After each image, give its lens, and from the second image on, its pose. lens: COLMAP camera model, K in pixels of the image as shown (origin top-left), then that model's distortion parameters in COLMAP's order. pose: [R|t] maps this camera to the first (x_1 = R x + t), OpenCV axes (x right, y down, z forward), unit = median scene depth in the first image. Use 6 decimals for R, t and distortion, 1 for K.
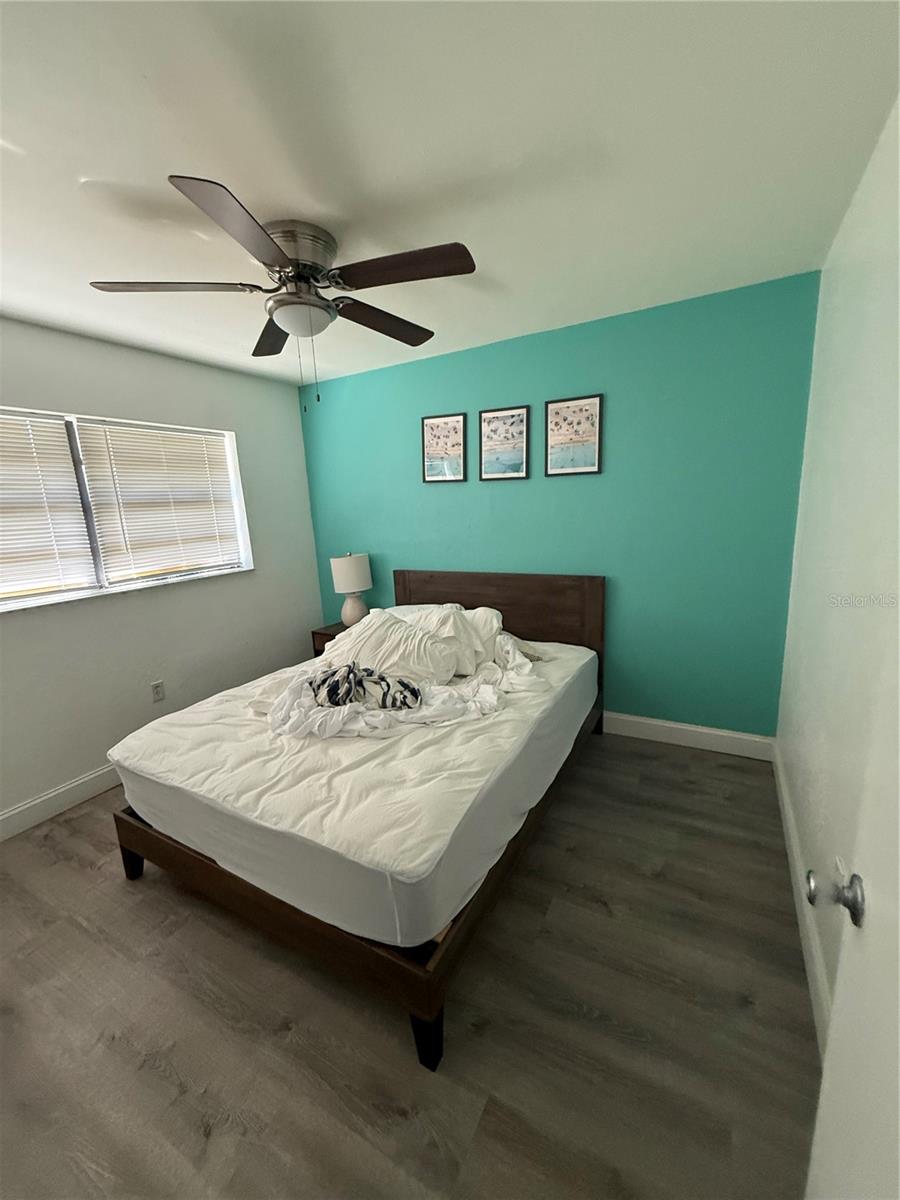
lens RADIAL K [[480.4, 0, 452.7], [0, 480.4, 601.5], [0, 0, 1]] dist [0.002357, 0.000320]
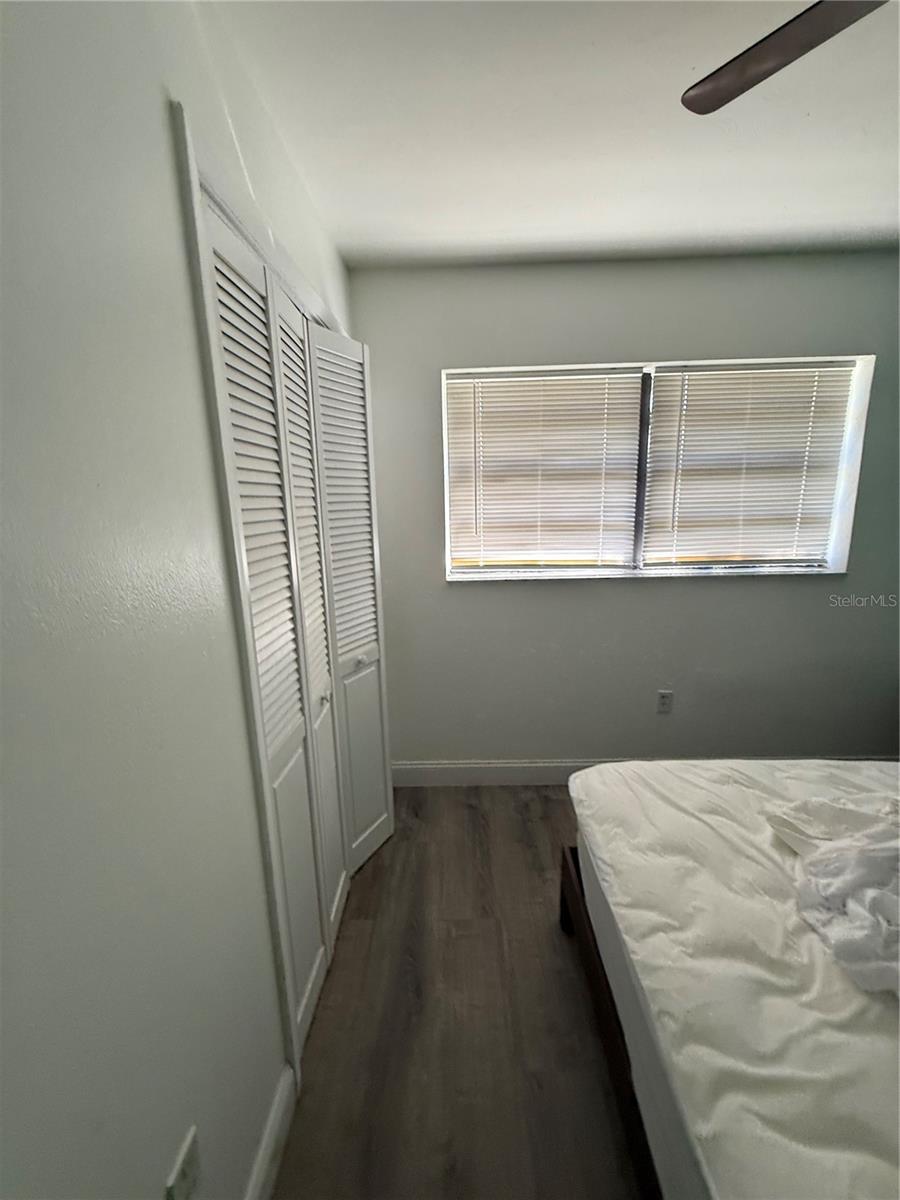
lens RADIAL K [[480.4, 0, 453.8], [0, 480.4, 599.5], [0, 0, 1]] dist [0.002357, 0.000320]
pose [[0.473393, 0.219364, -0.853100, -0.138580], [-0.179451, 0.972201, 0.150410, -0.048584], [0.862379, 0.081886, 0.499598, 0.302746]]
